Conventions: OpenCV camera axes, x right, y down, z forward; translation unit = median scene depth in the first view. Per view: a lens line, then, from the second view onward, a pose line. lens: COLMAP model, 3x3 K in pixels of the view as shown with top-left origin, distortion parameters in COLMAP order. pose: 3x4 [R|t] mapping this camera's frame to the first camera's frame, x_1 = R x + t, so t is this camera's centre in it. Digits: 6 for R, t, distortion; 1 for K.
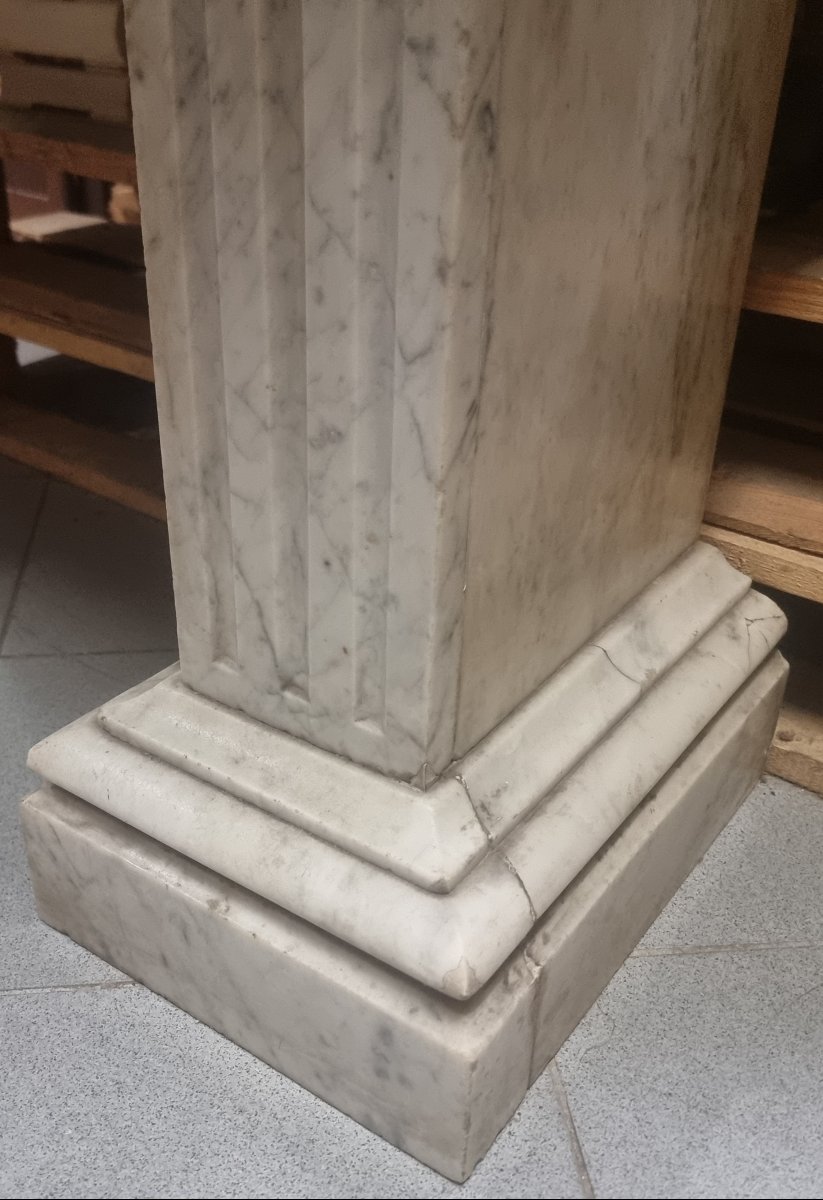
lens RADIAL K [[1245.9, 0, 411.5], [0, 1245.9, 600.0], [0, 0, 1]] dist [0.013546, 0.011825]
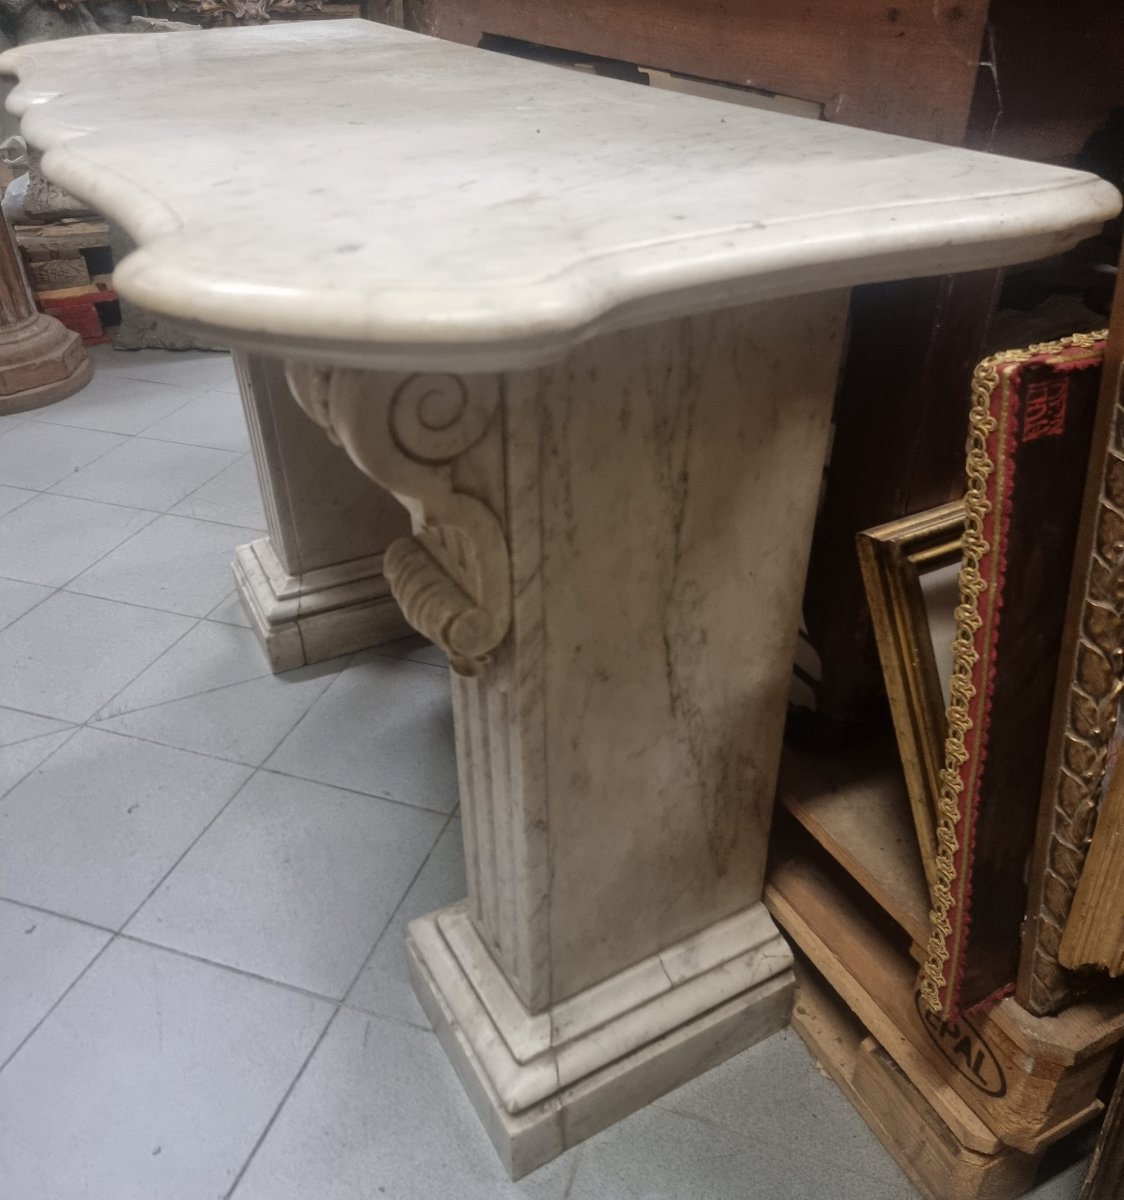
lens RADIAL K [[1032.4, 0, 562.0], [0, 1032.4, 600.0], [0, 0, 1]] dist [0.017406, 0.007553]
pose [[0.911476, 0.212111, -0.352449, 0.532060], [-0.206372, 0.976968, 0.054256, -0.664054], [0.355840, 0.023282, 0.934257, -0.746150]]
